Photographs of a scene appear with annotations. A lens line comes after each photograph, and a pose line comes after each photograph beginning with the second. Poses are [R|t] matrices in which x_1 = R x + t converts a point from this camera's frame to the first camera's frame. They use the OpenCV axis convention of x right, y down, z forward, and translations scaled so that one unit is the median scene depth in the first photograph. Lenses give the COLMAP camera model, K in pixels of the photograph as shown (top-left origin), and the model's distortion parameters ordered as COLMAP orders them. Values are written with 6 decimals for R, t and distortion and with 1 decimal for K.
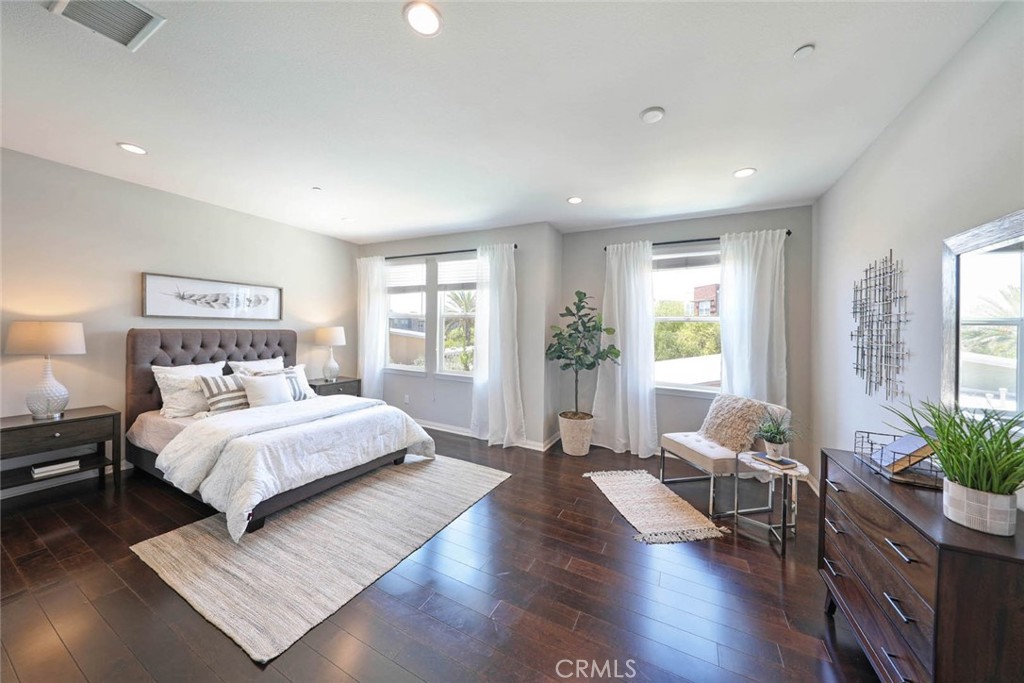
lens RADIAL K [[337.8, 0, 512.0], [0, 337.8, 331.6], [0, 0, 1]] dist [0.000630, -0.000017]
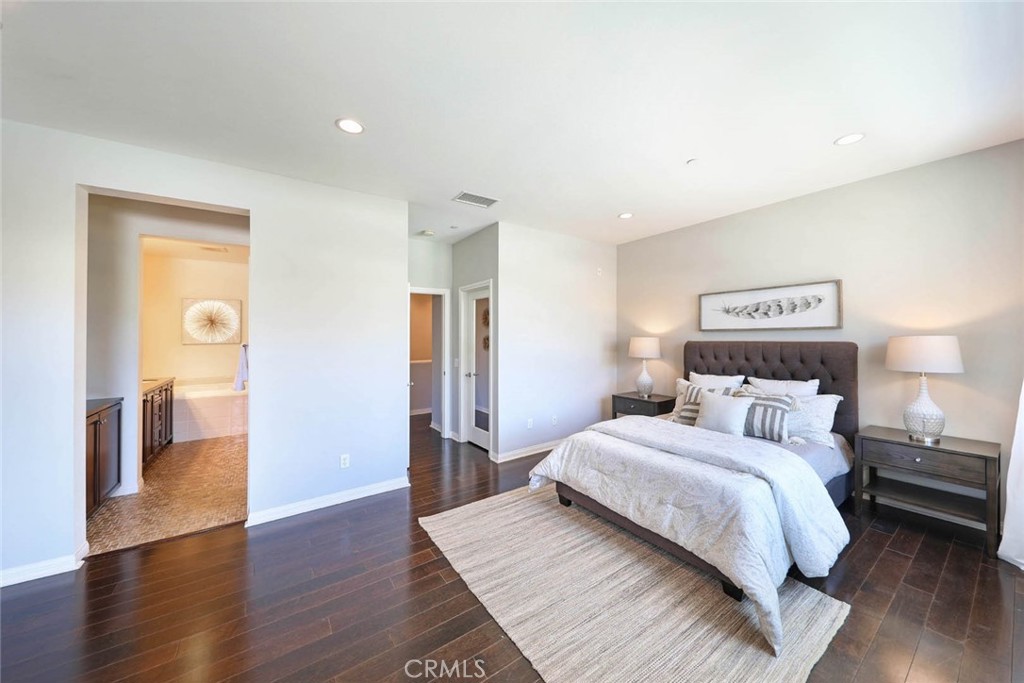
lens RADIAL K [[366.1, 0, 537.1], [0, 366.1, 339.2], [0, 0, 1]] dist [-0.005587, -0.000577]
pose [[-0.443956, -0.018336, -0.895861, 0.291527], [-0.012761, 0.999819, -0.014139, 0.008993], [0.895958, 0.005155, -0.444110, 0.929548]]
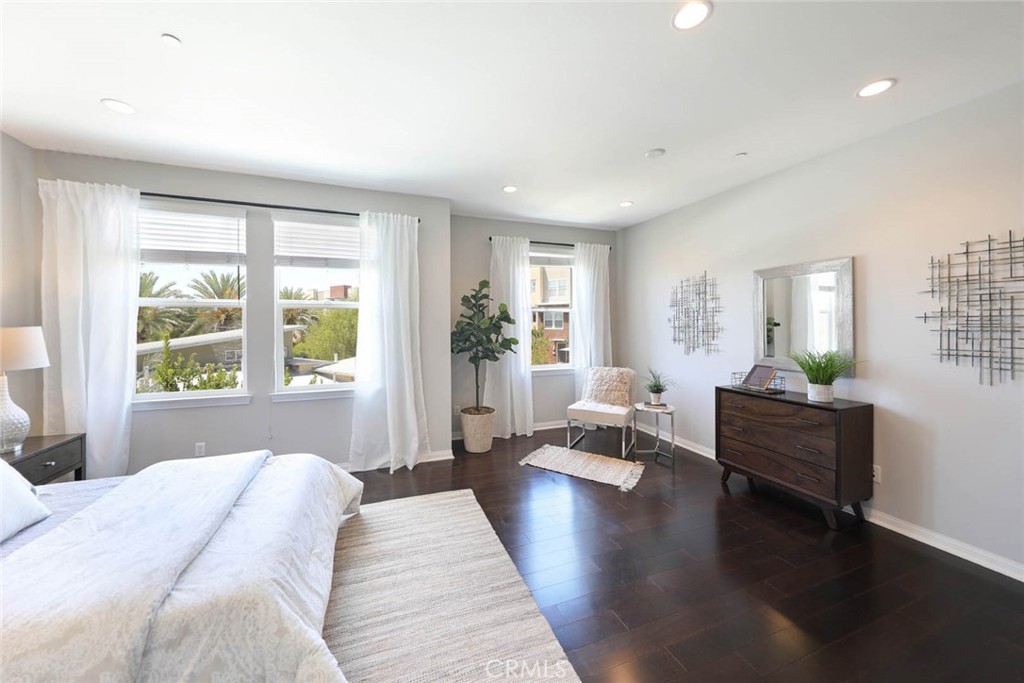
lens RADIAL K [[366.1, 0, 513.2], [0, 366.1, 319.8], [0, 0, 1]] dist [-0.005587, -0.000577]
pose [[0.668124, -0.022373, 0.743714, -0.559335], [0.024781, 0.999662, 0.007811, -0.014474], [-0.743637, 0.013211, 0.668453, 0.260900]]
